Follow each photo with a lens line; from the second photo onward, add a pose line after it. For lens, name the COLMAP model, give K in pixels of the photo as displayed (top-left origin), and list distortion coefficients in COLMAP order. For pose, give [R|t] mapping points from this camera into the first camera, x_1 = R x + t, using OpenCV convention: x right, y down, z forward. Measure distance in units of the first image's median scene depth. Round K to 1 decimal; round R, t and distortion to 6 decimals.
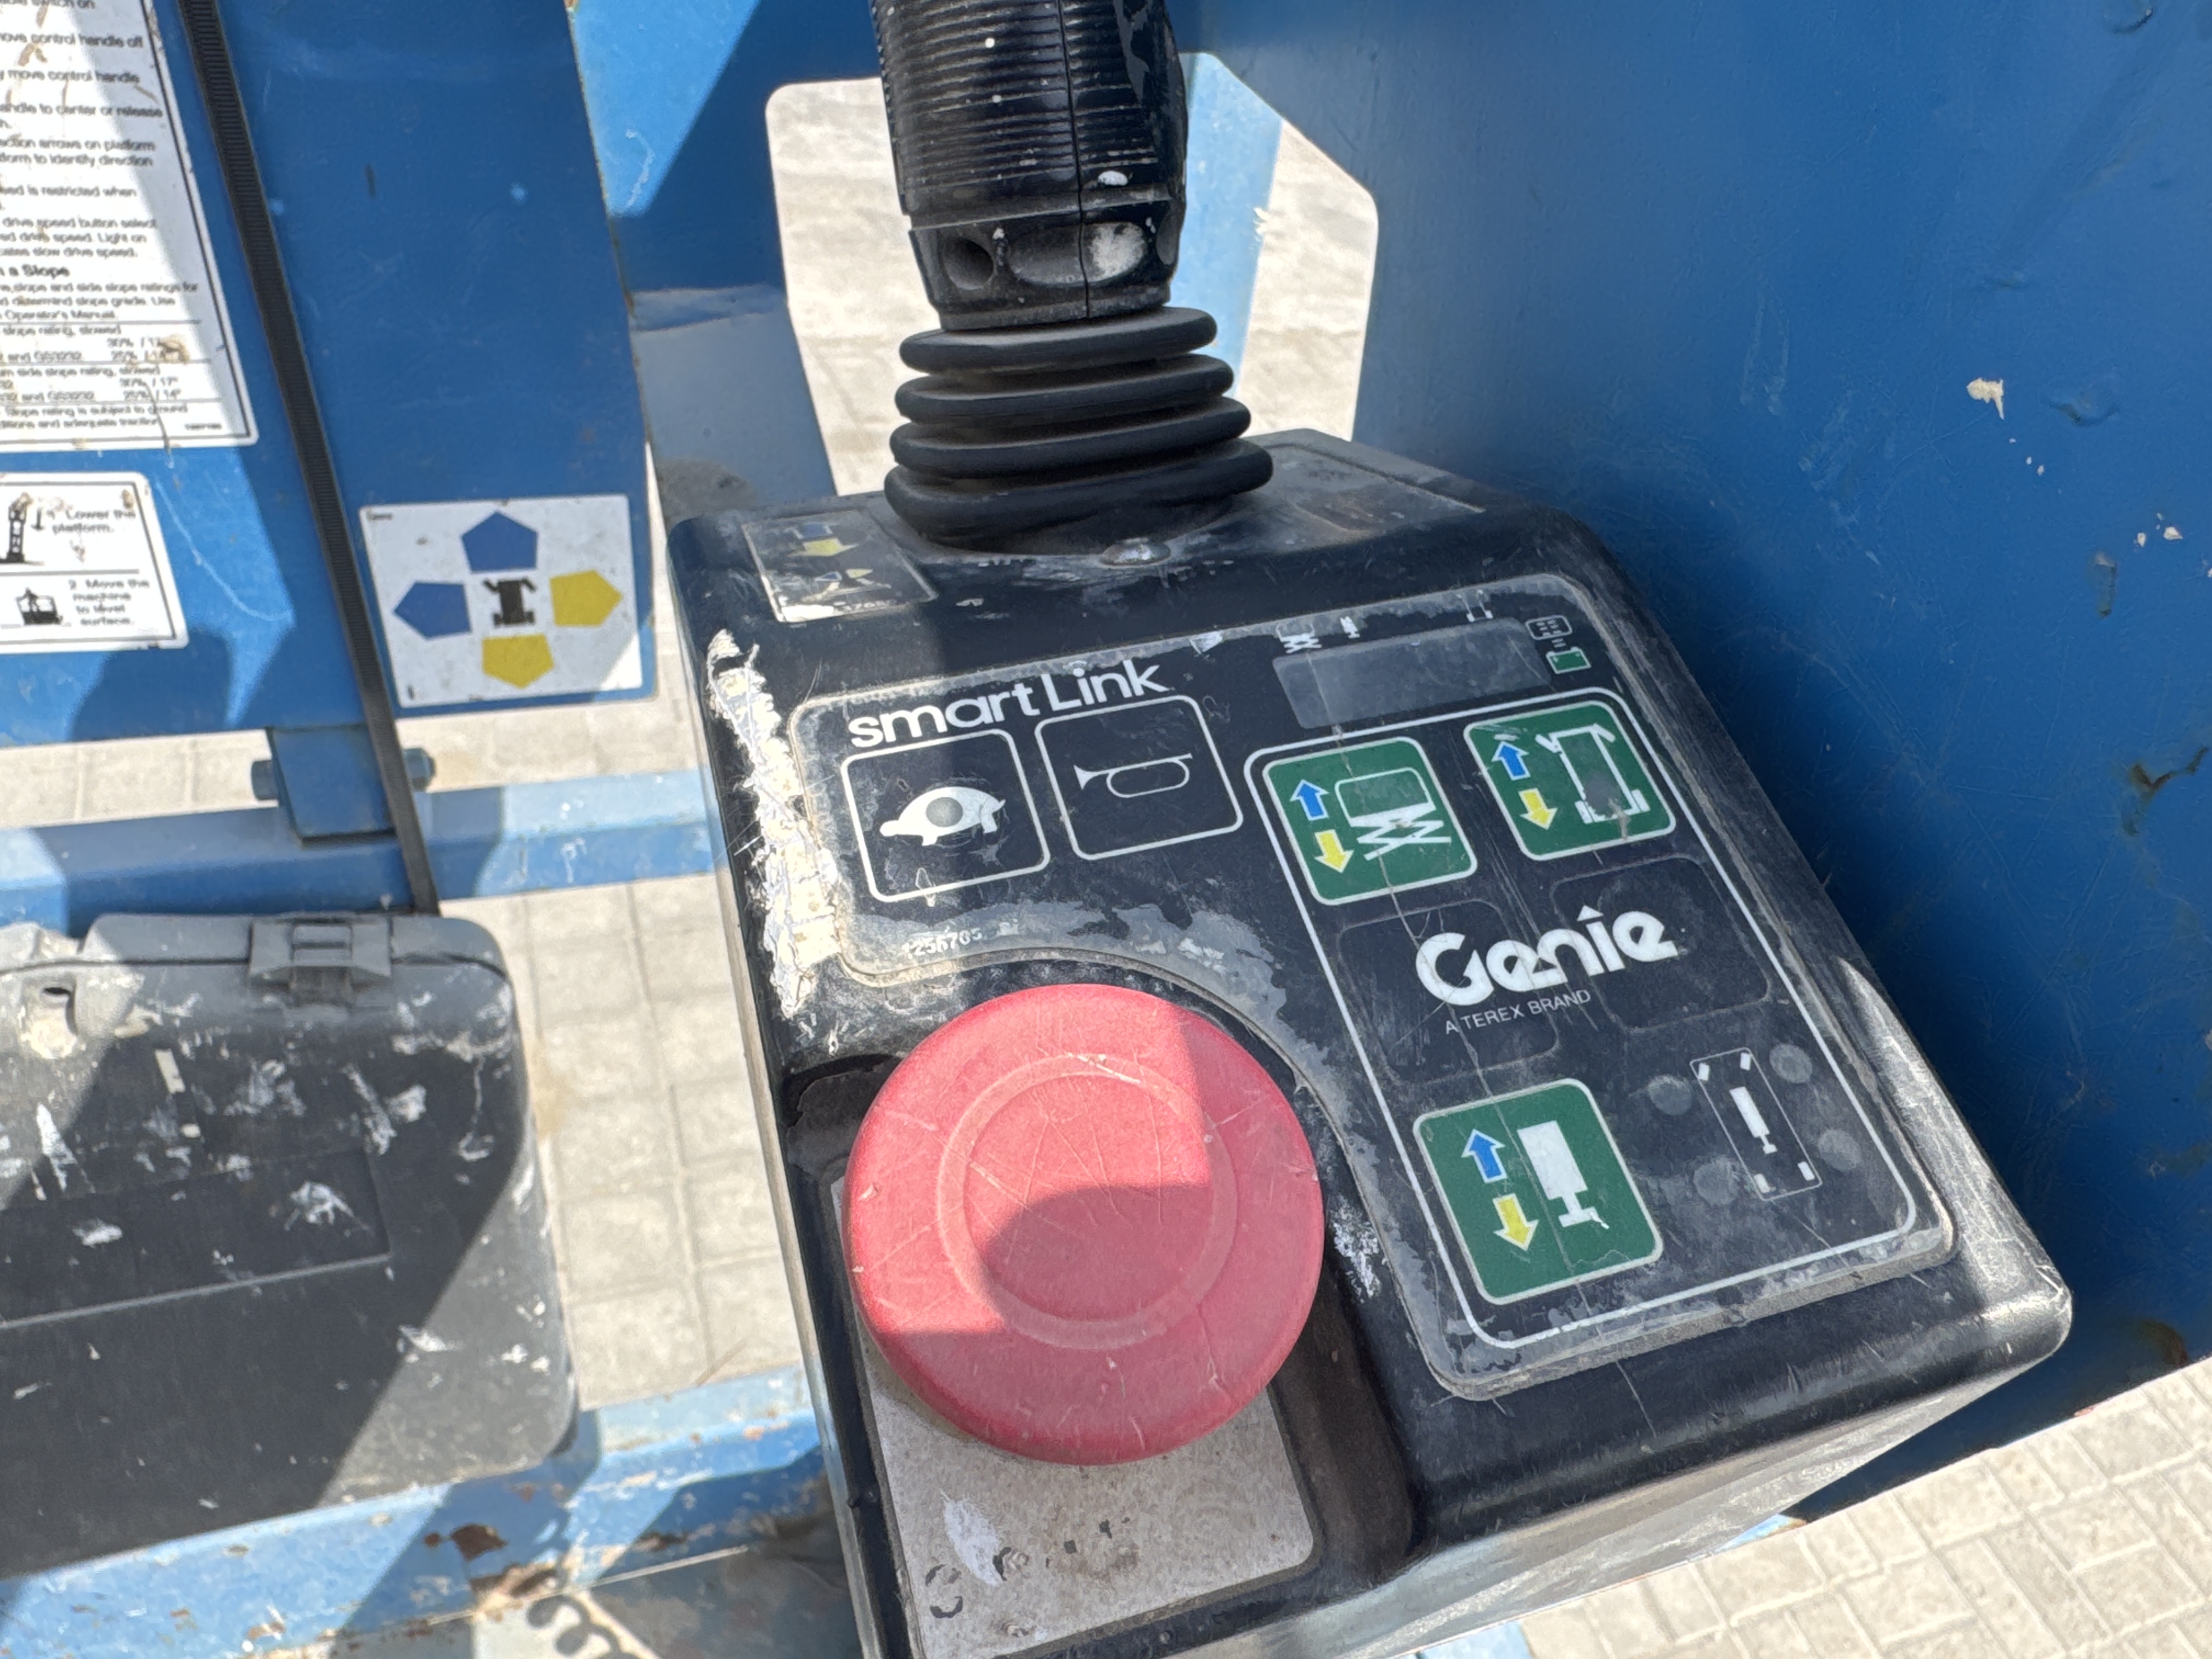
lens RADIAL K [[1582.4, 0, 1106.0], [0, 1582.4, 829.5], [0, 0, 1]] dist [-0.000755, -0.004006]
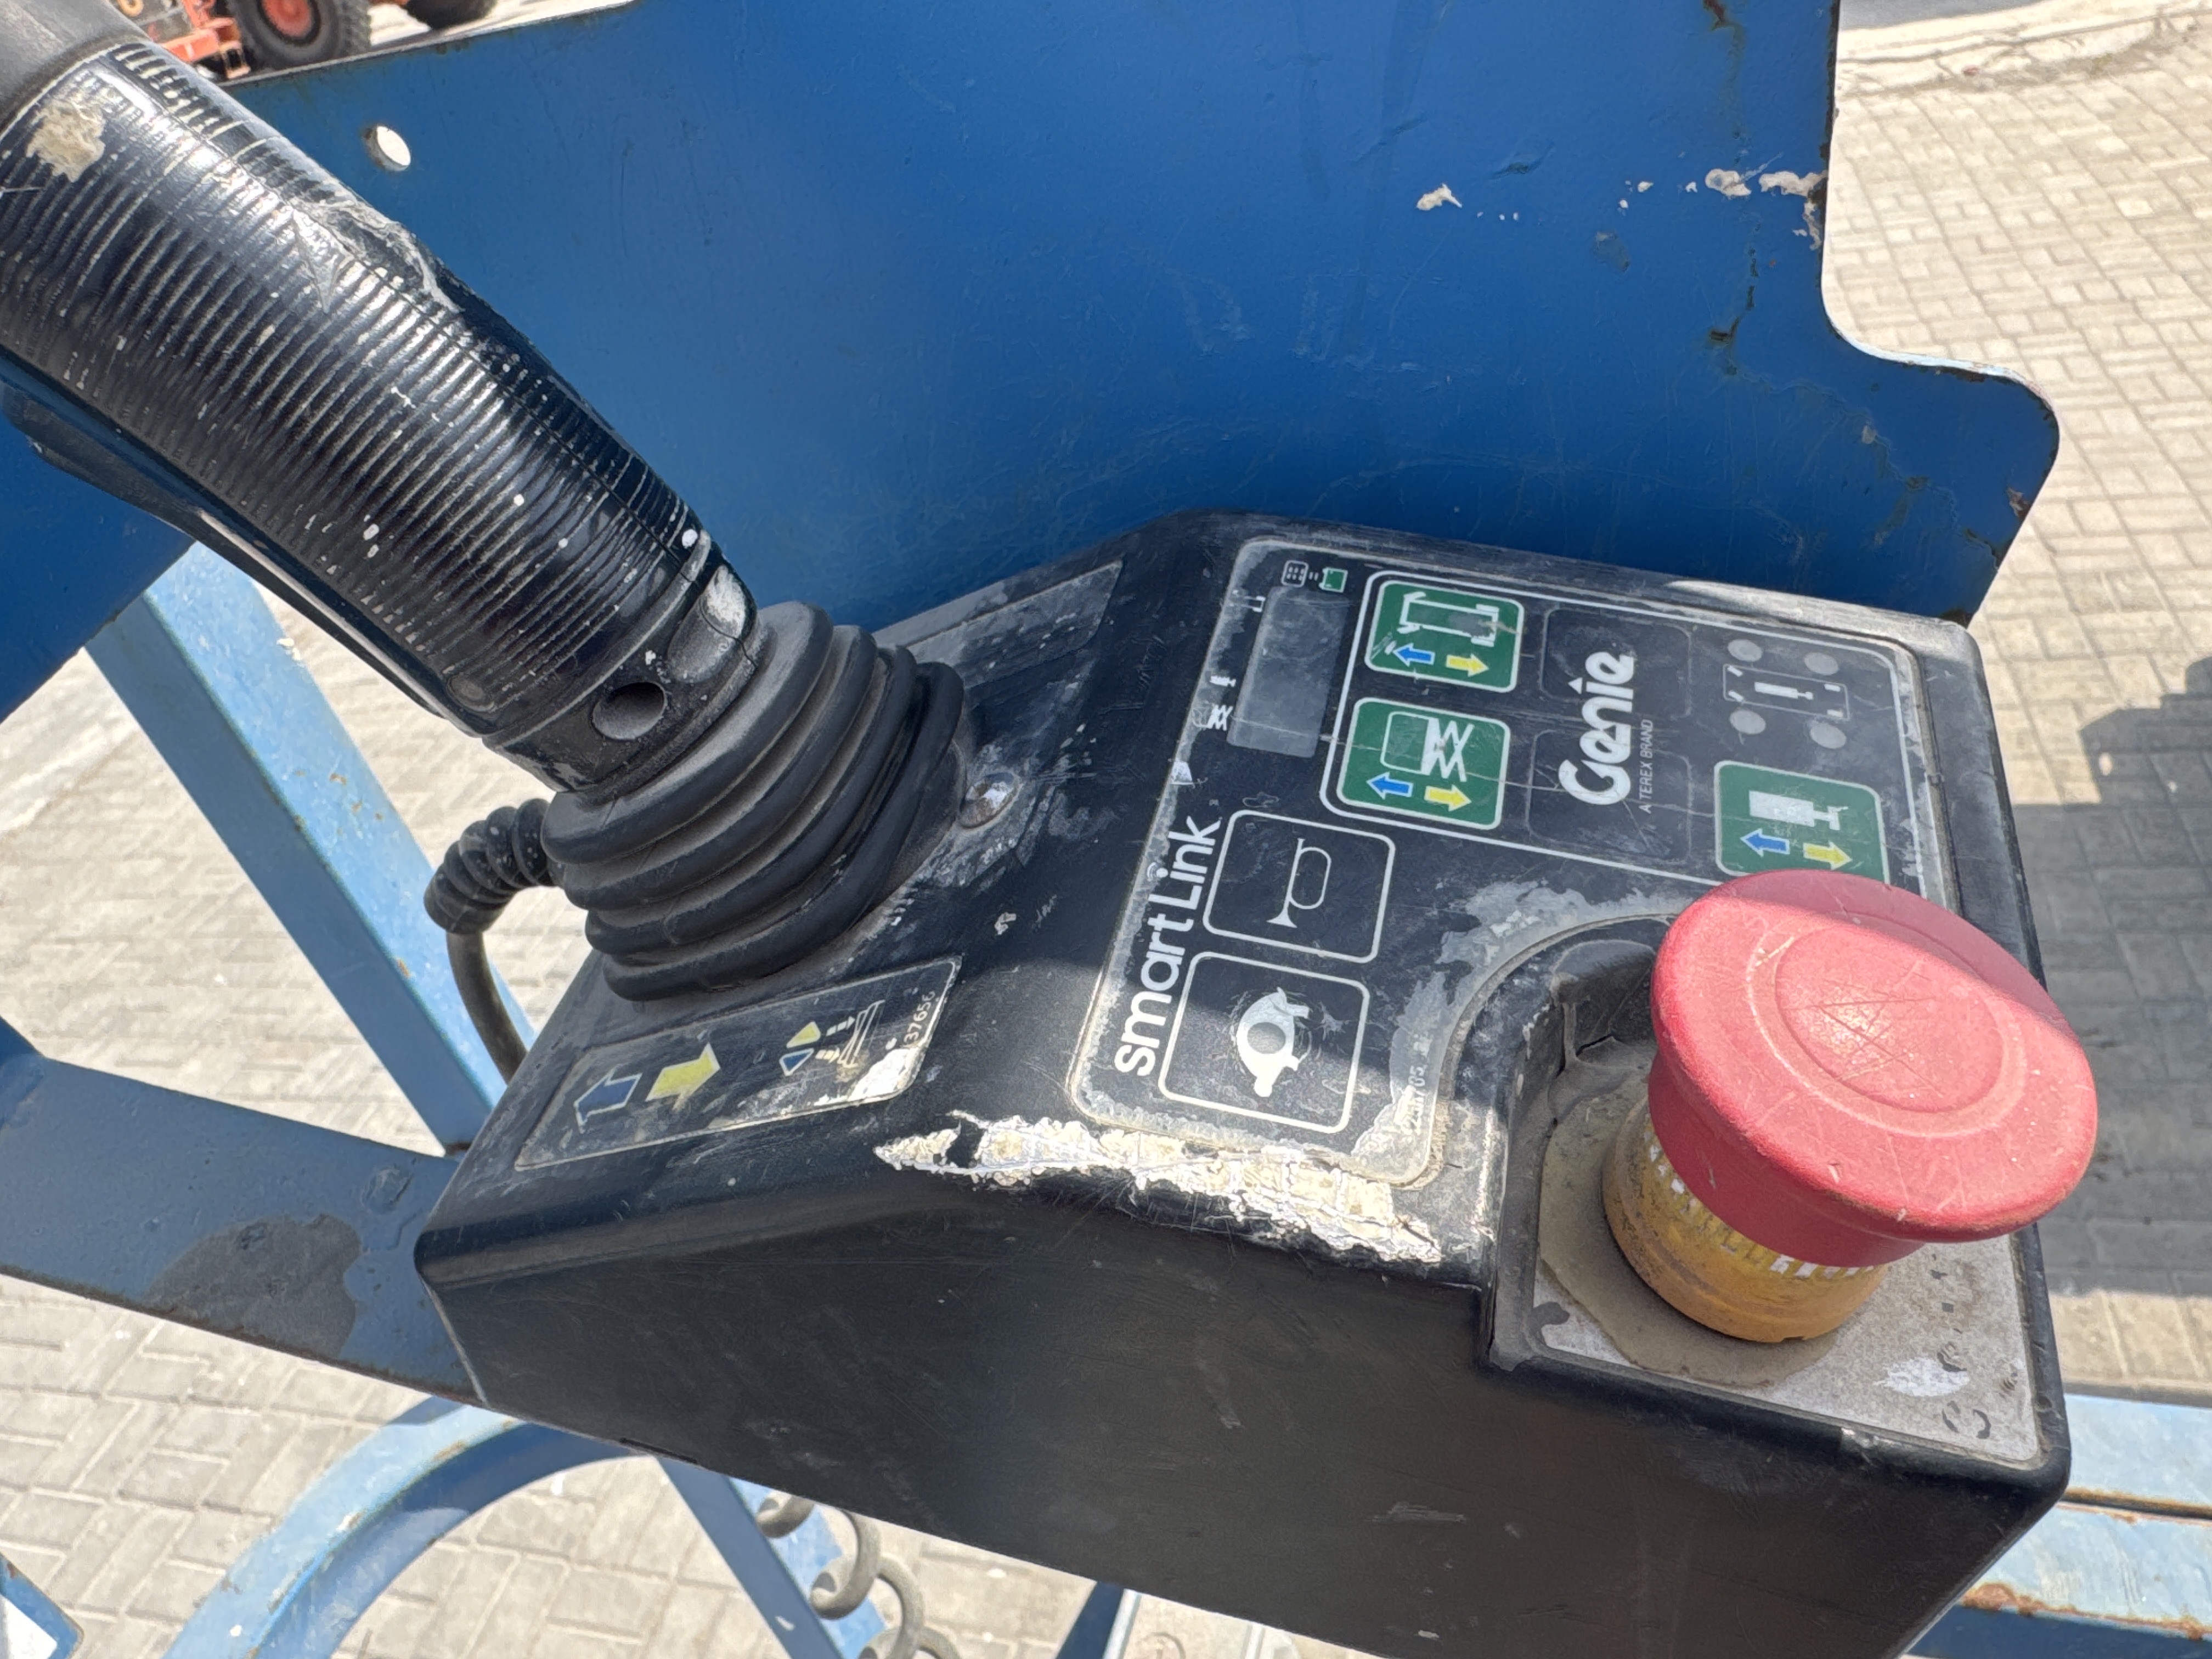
lens RADIAL K [[1582.4, 0, 1106.0], [0, 1582.4, 829.5], [0, 0, 1]] dist [-0.000755, -0.004006]
pose [[0.506090, -0.680291, 0.530167, -0.558205], [0.731517, 0.664206, 0.153989, -0.305423], [-0.456898, 0.309894, 0.833793, 0.196313]]
